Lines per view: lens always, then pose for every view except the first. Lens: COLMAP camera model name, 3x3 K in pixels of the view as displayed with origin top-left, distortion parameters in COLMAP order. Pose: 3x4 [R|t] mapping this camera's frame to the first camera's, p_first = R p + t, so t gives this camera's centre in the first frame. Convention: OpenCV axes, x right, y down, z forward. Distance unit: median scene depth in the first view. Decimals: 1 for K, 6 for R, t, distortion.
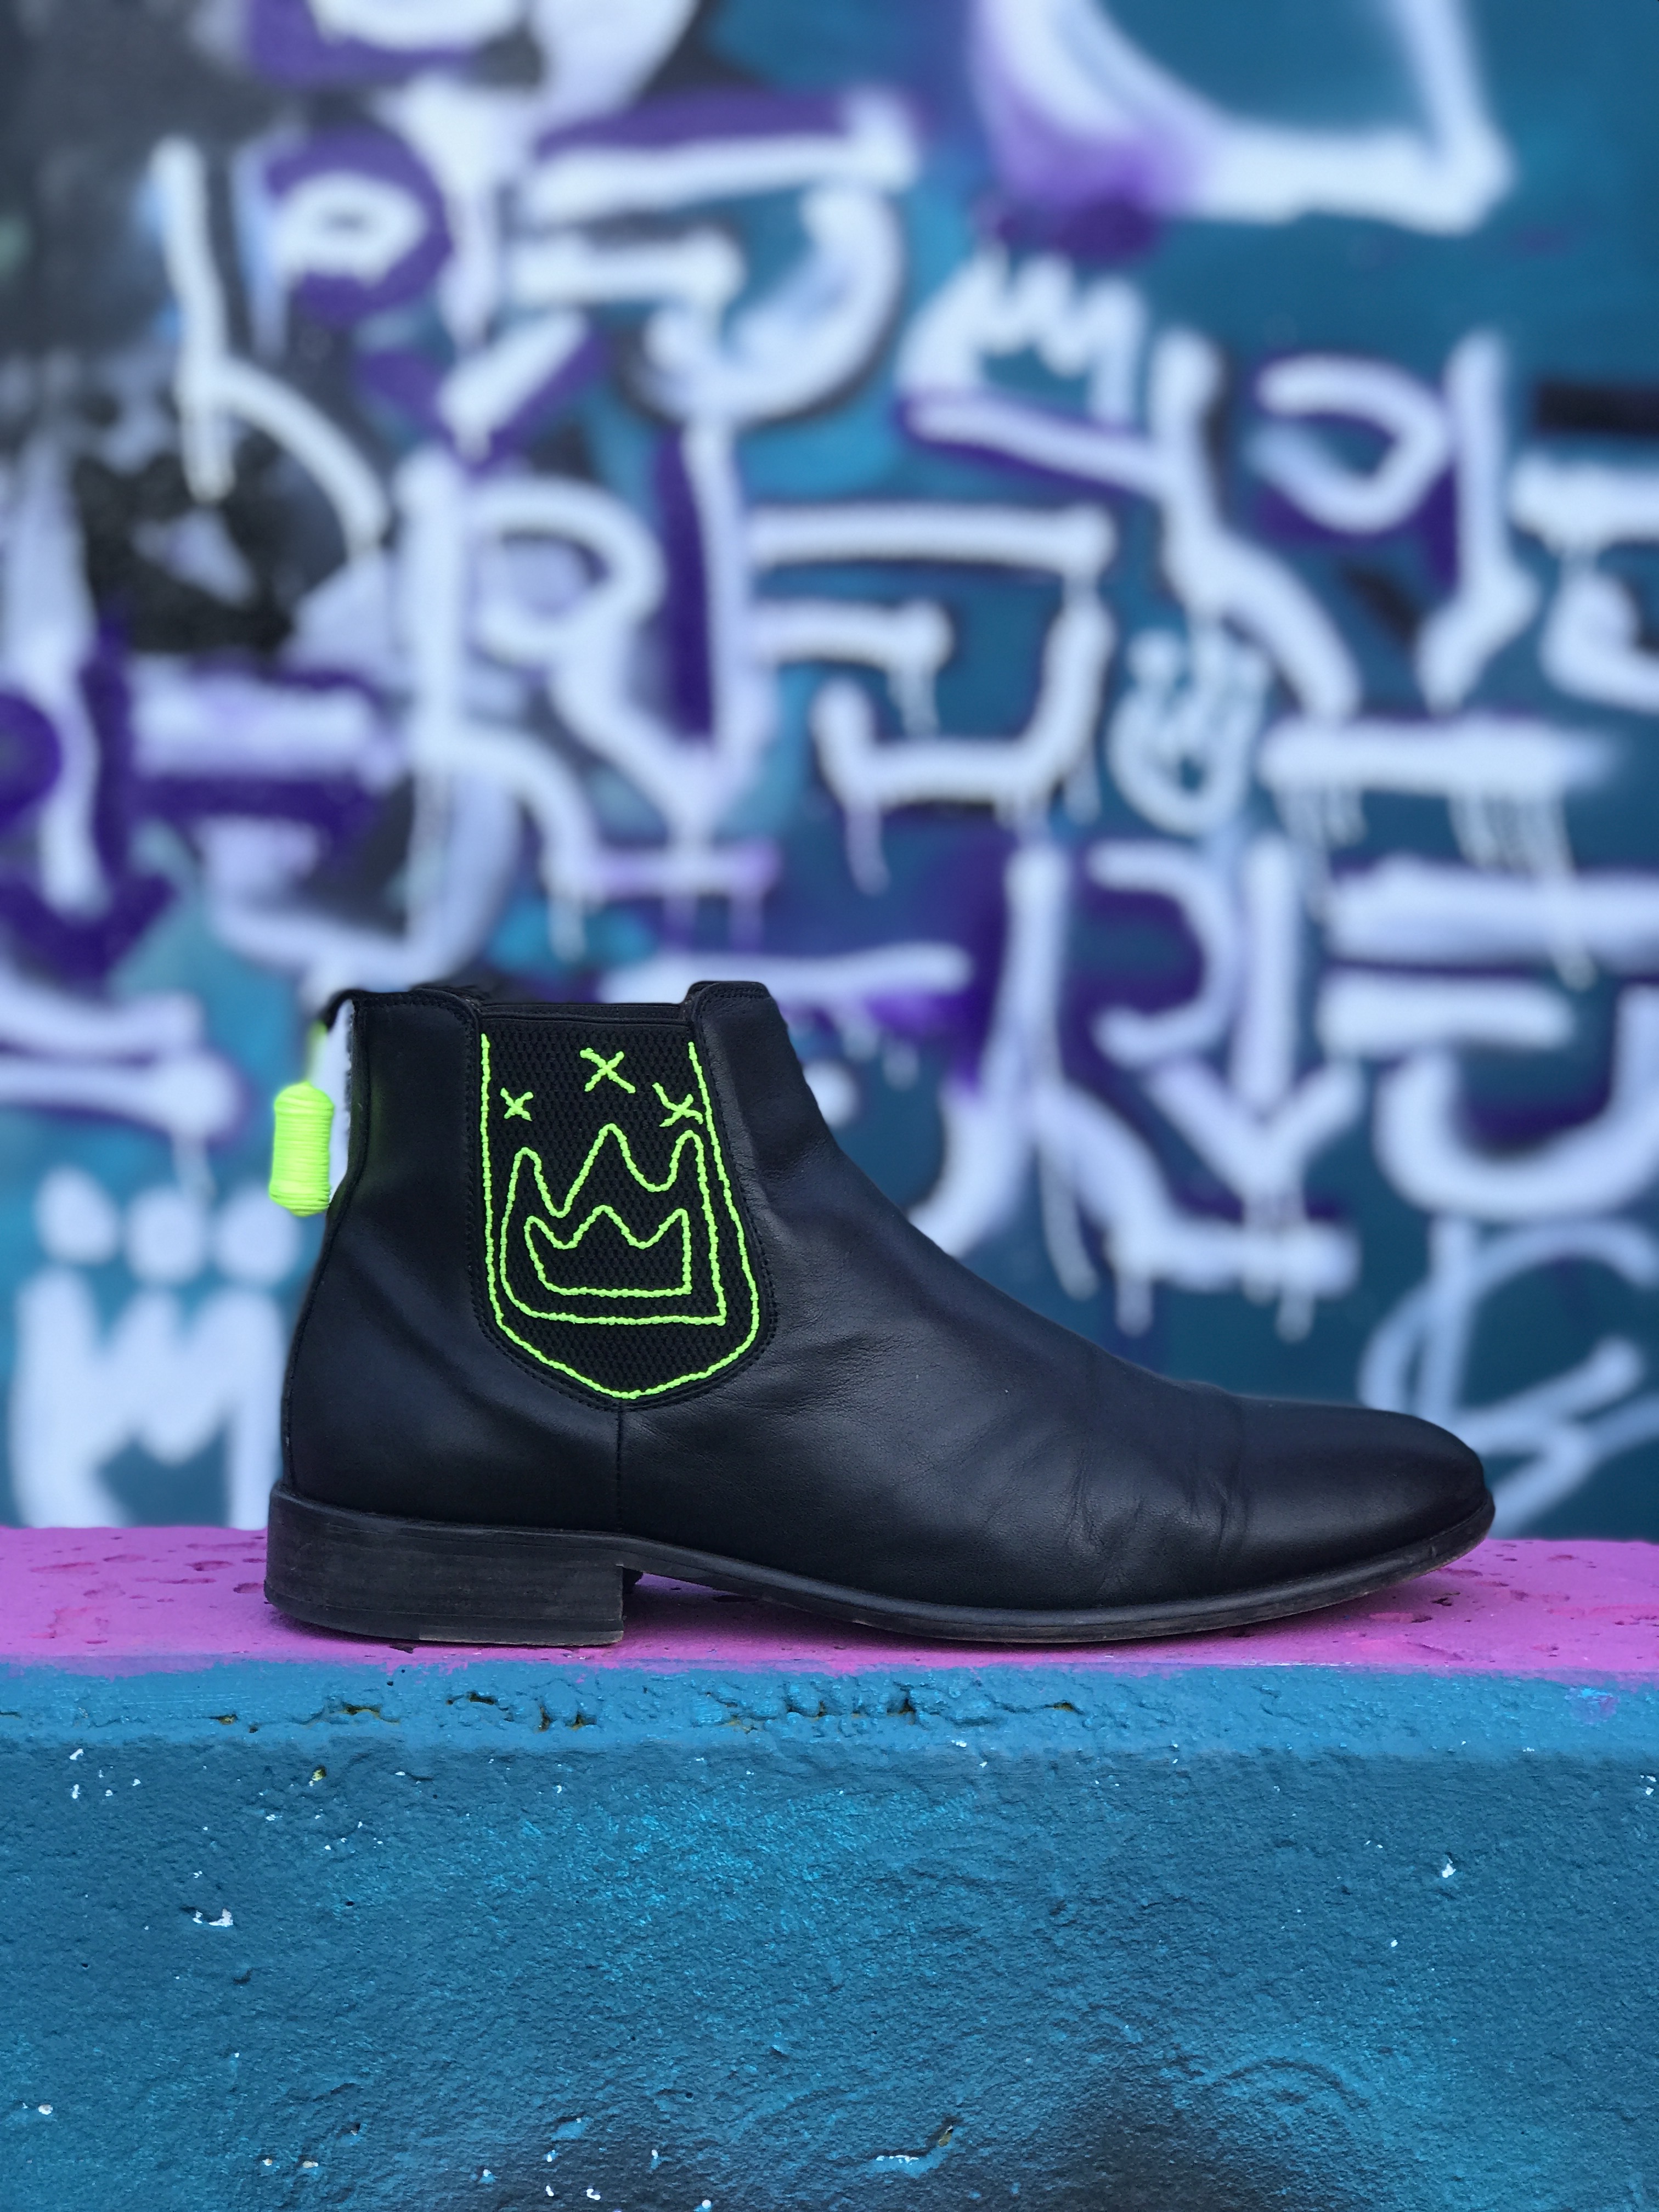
lens RADIAL K [[3703.1, 0, 829.5], [0, 3703.1, 1106.0], [0, 0, 1]] dist [-0.019495, 0.431122]
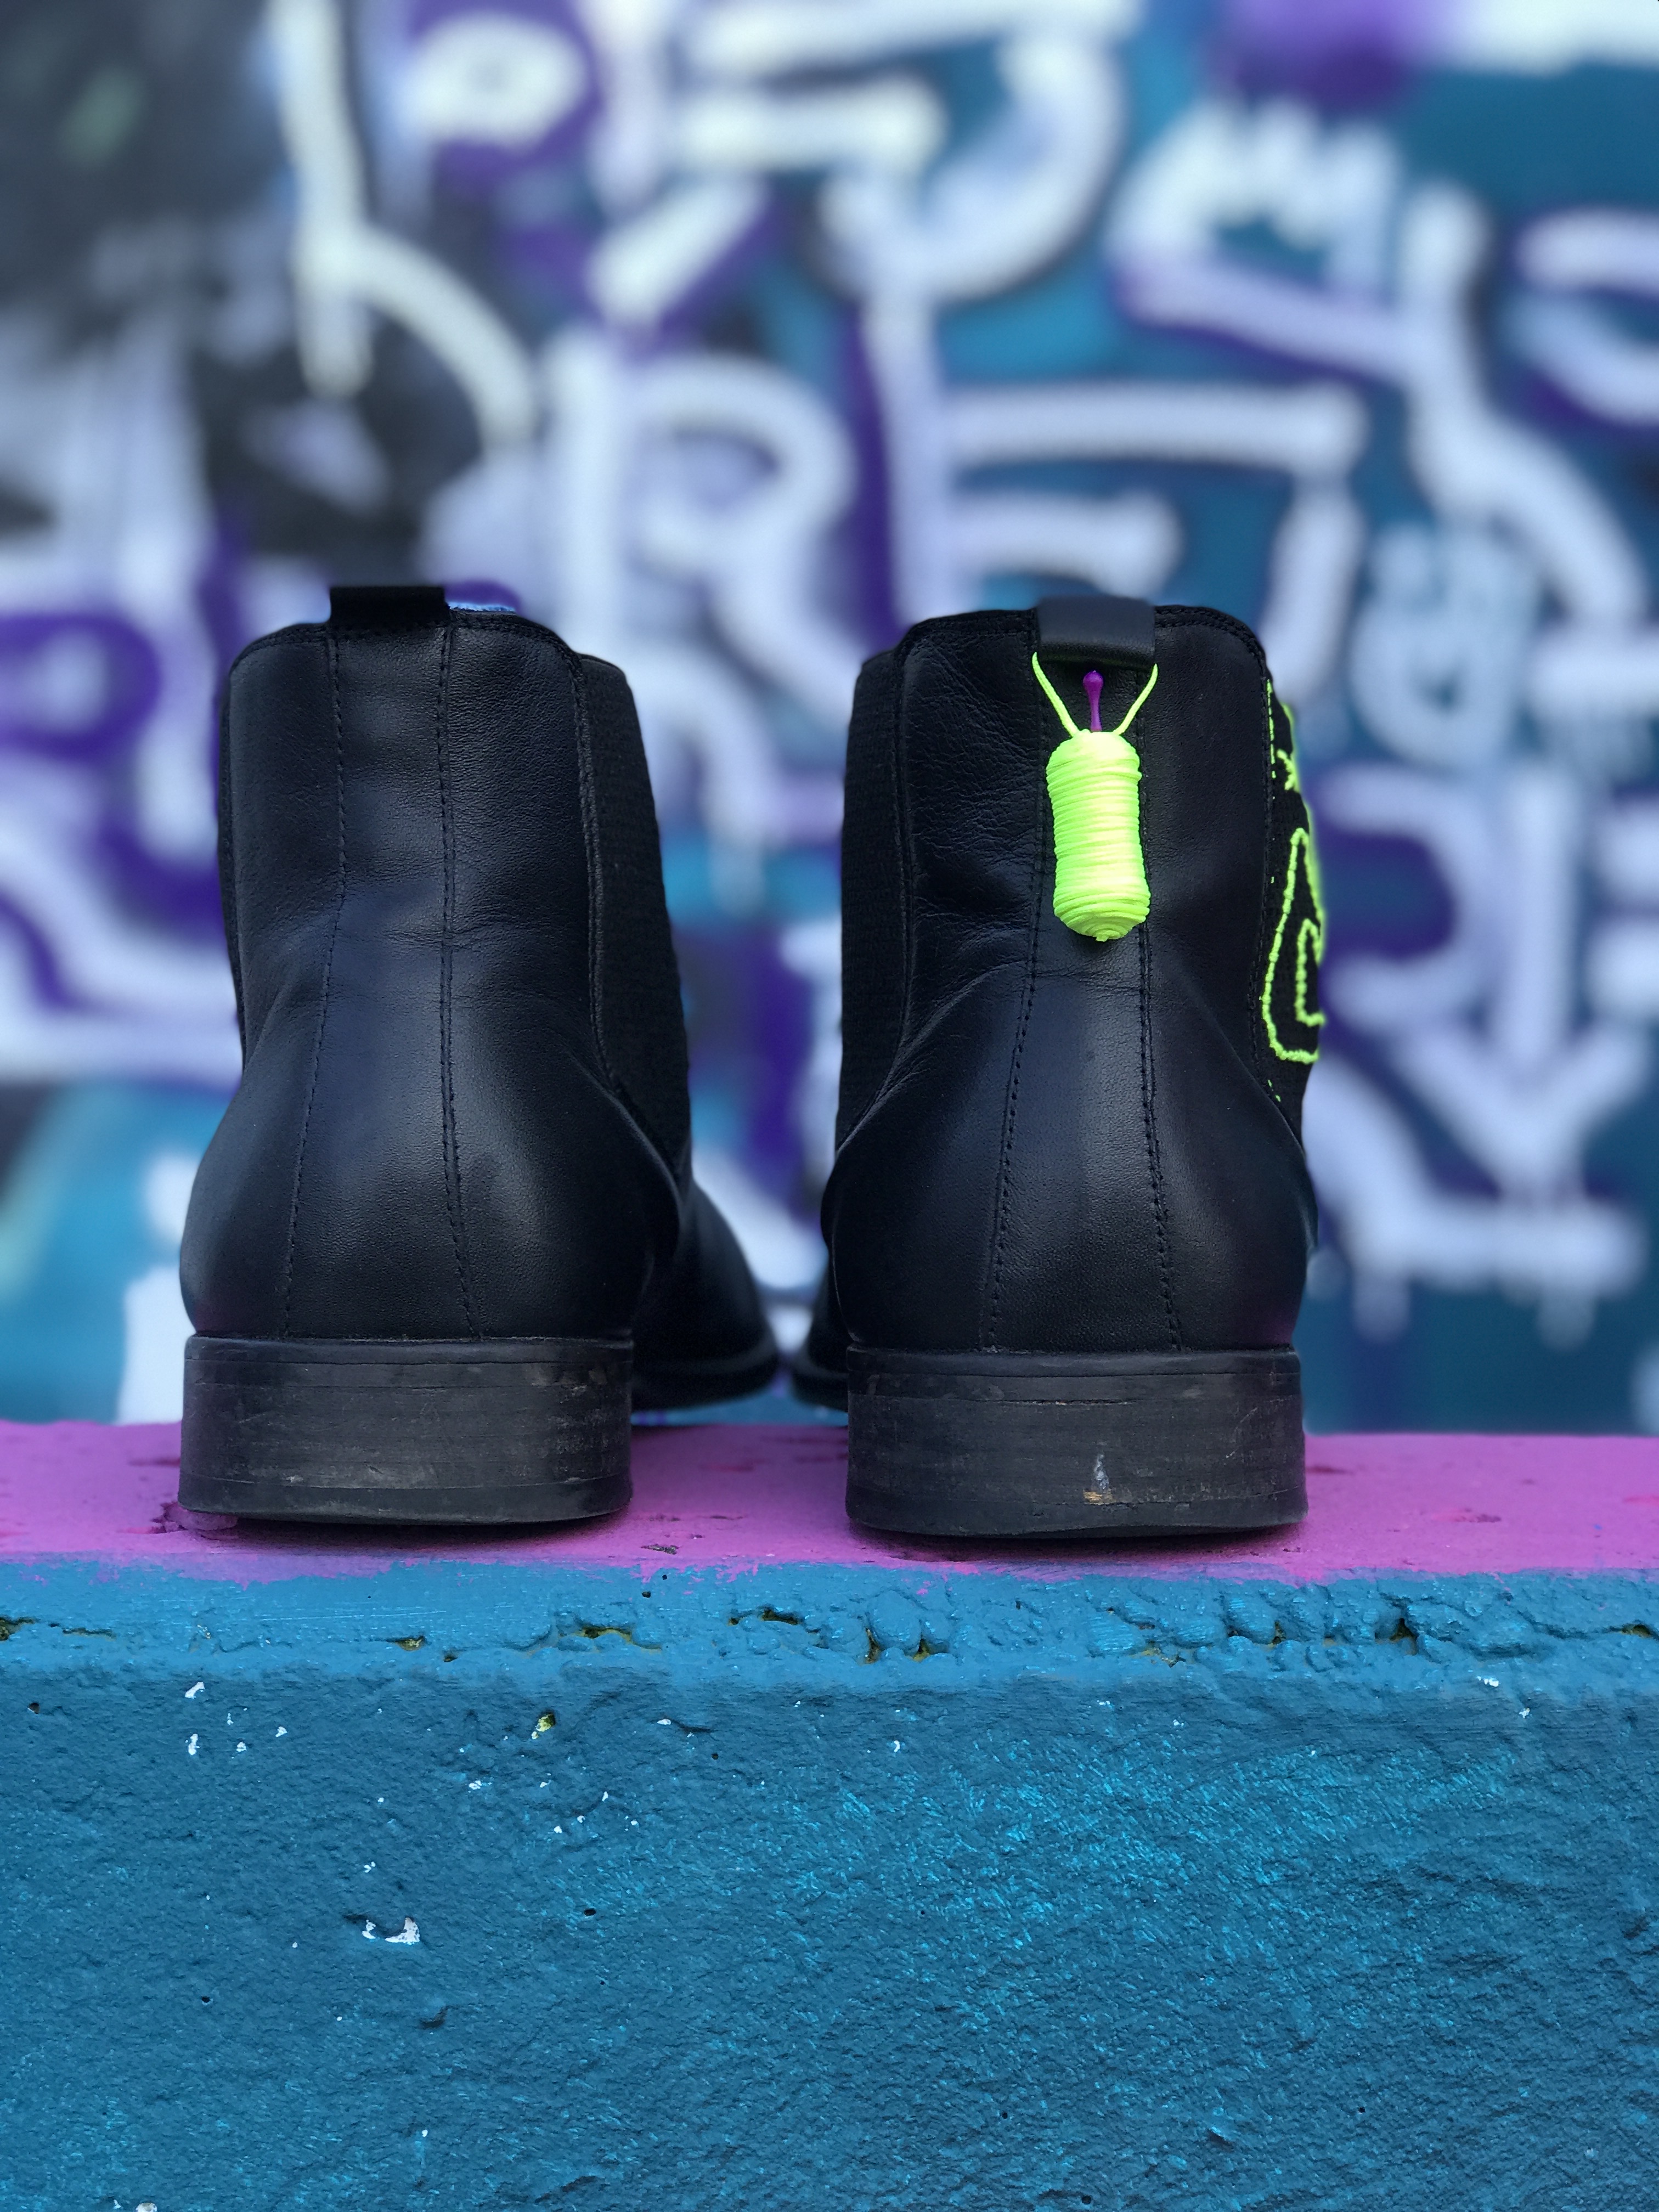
lens RADIAL K [[3703.1, 0, 829.5], [0, 3703.1, 1106.0], [0, 0, 1]] dist [-0.019495, 0.431122]
pose [[0.999658, 0.002034, -0.026054, -0.067343], [-0.002734, 0.999635, -0.026864, 0.084176], [0.025990, 0.026926, 0.999300, 0.311465]]
